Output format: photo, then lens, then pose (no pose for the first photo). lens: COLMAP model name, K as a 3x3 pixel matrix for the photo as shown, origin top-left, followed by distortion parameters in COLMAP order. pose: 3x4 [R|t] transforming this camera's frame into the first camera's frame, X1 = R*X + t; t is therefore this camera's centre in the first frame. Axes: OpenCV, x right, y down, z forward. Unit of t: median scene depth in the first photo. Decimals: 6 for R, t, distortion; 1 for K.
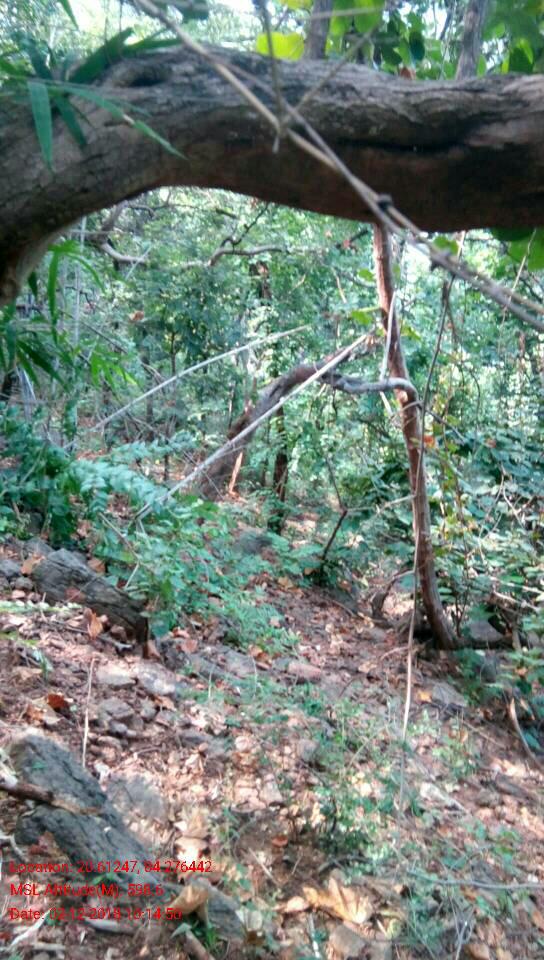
lens RADIAL K [[727.2, 0, 269.6], [0, 727.2, 481.2], [0, 0, 1]] dist [0.095278, -0.159106]
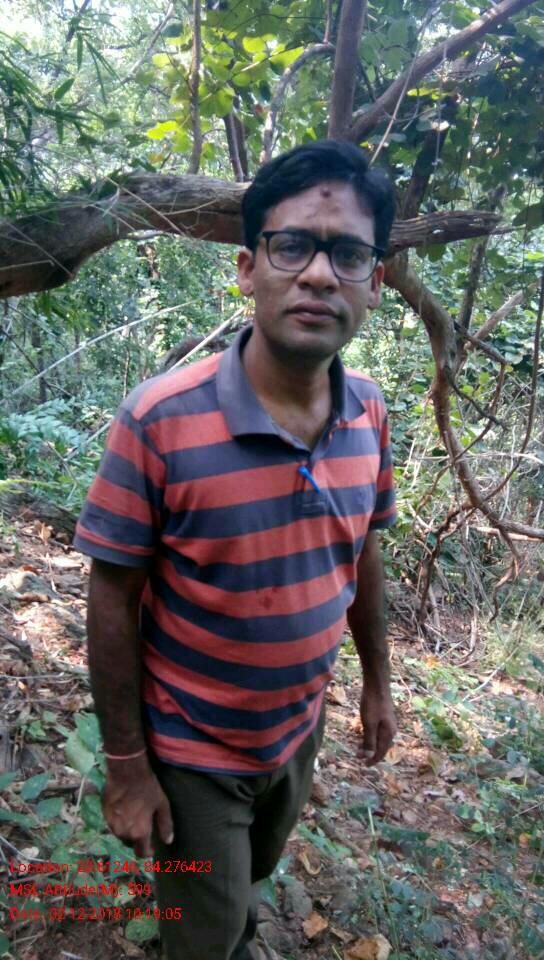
lens RADIAL K [[727.2, 0, 269.6], [0, 727.2, 481.2], [0, 0, 1]] dist [0.095278, -0.159106]
pose [[0.988409, -0.053162, 0.142204, -0.009237], [0.049230, 0.998305, 0.031034, 0.034851], [-0.143612, -0.023674, 0.989351, -0.140627]]
